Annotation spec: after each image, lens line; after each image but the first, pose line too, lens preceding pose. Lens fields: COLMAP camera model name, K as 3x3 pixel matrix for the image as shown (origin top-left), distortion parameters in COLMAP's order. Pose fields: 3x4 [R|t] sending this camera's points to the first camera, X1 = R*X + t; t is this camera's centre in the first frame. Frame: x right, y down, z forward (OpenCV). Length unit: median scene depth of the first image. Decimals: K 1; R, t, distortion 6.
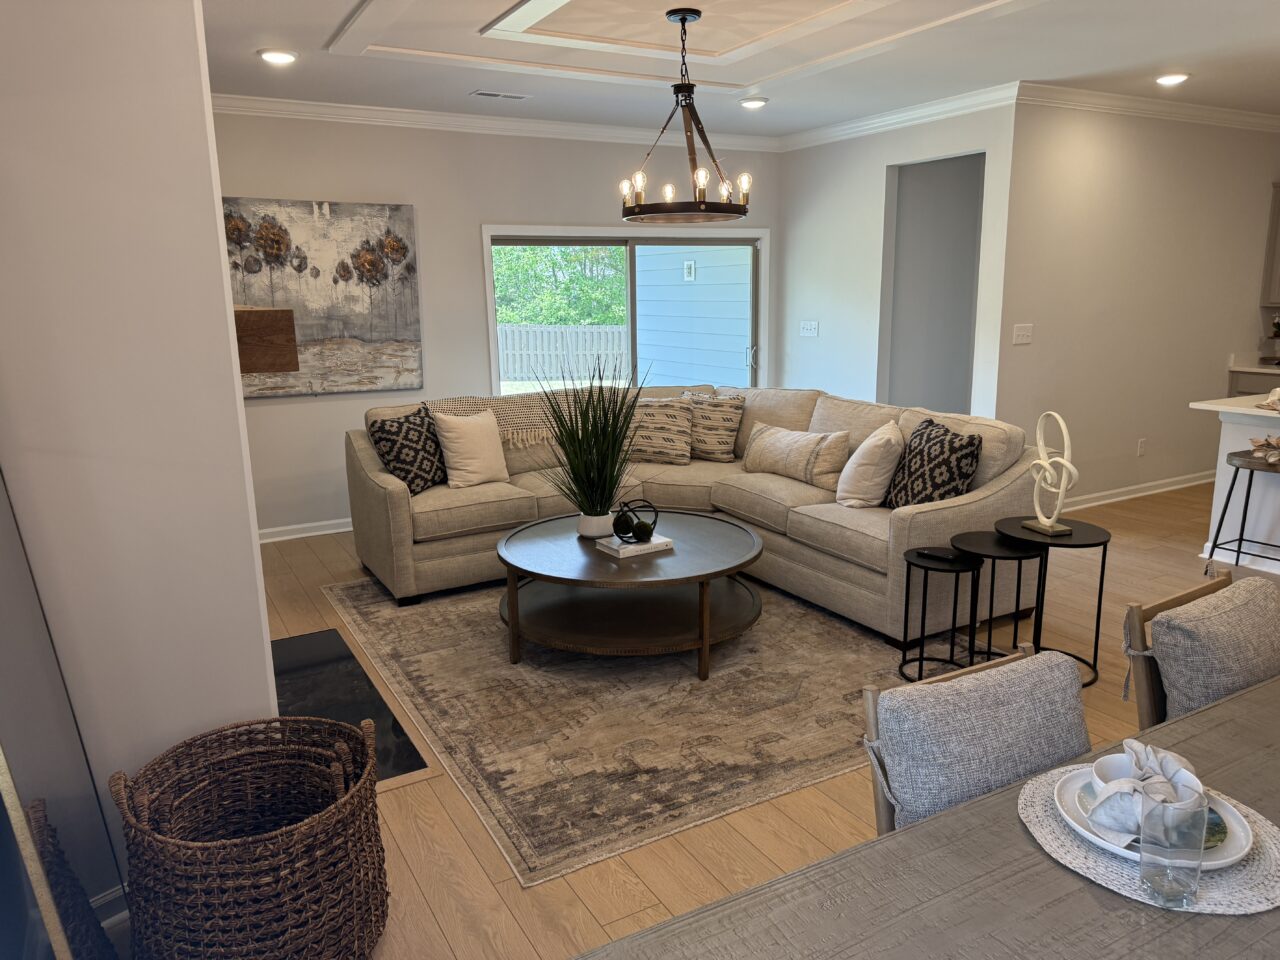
lens RADIAL K [[896.0, 0, 640.0], [0, 896.0, 480.0], [0, 0, 1]] dist [-0.024720, -0.002571]
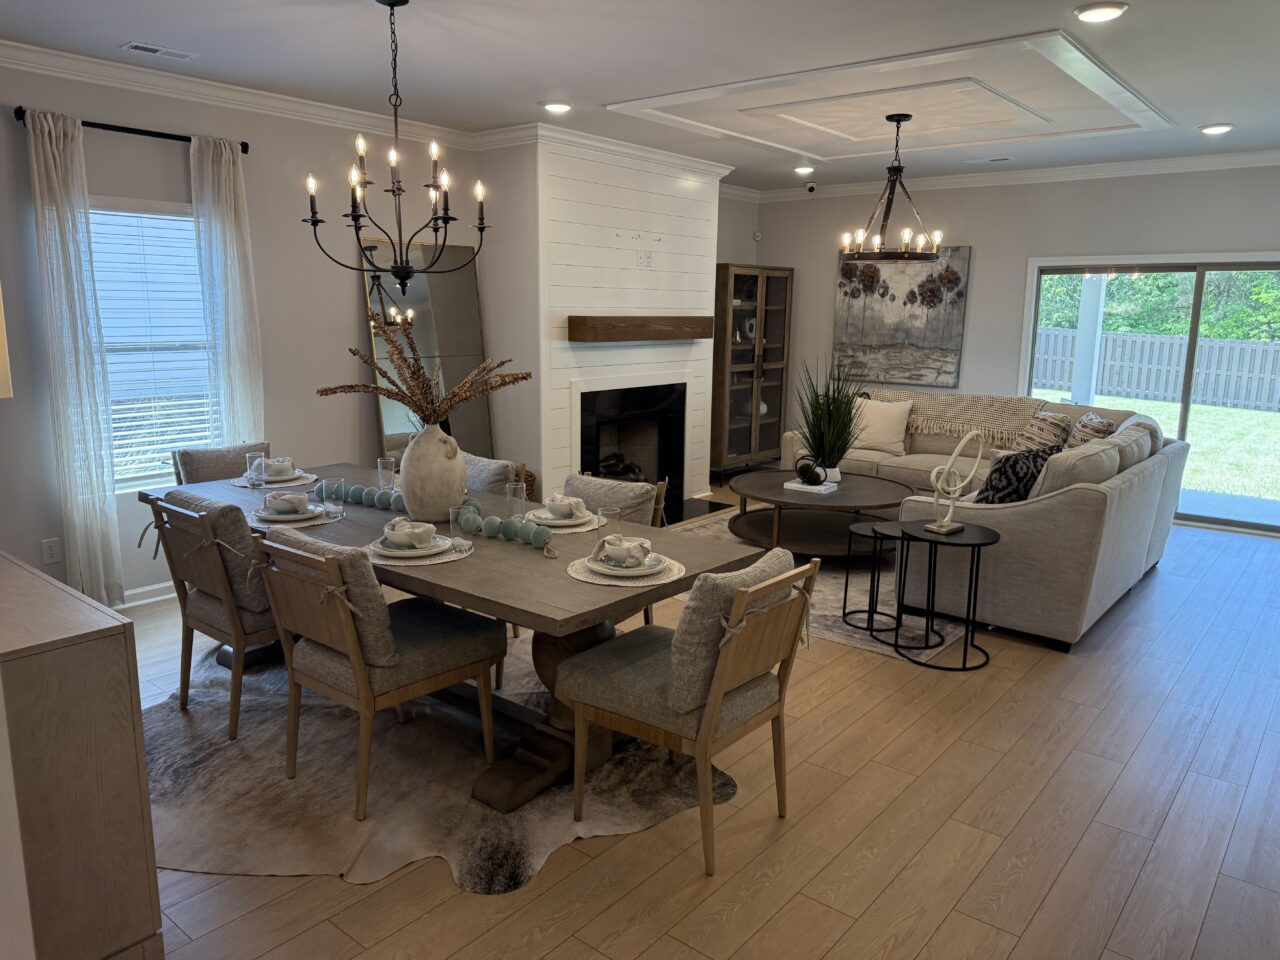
lens RADIAL K [[896.0, 0, 640.0], [0, 896.0, 480.0], [0, 0, 1]] dist [-0.024720, -0.002571]
pose [[0.380739, 0.181661, -0.906663, 0.812733], [-0.196978, 0.973941, 0.112423, -0.029219], [0.903458, 0.135789, 0.406601, 0.091574]]
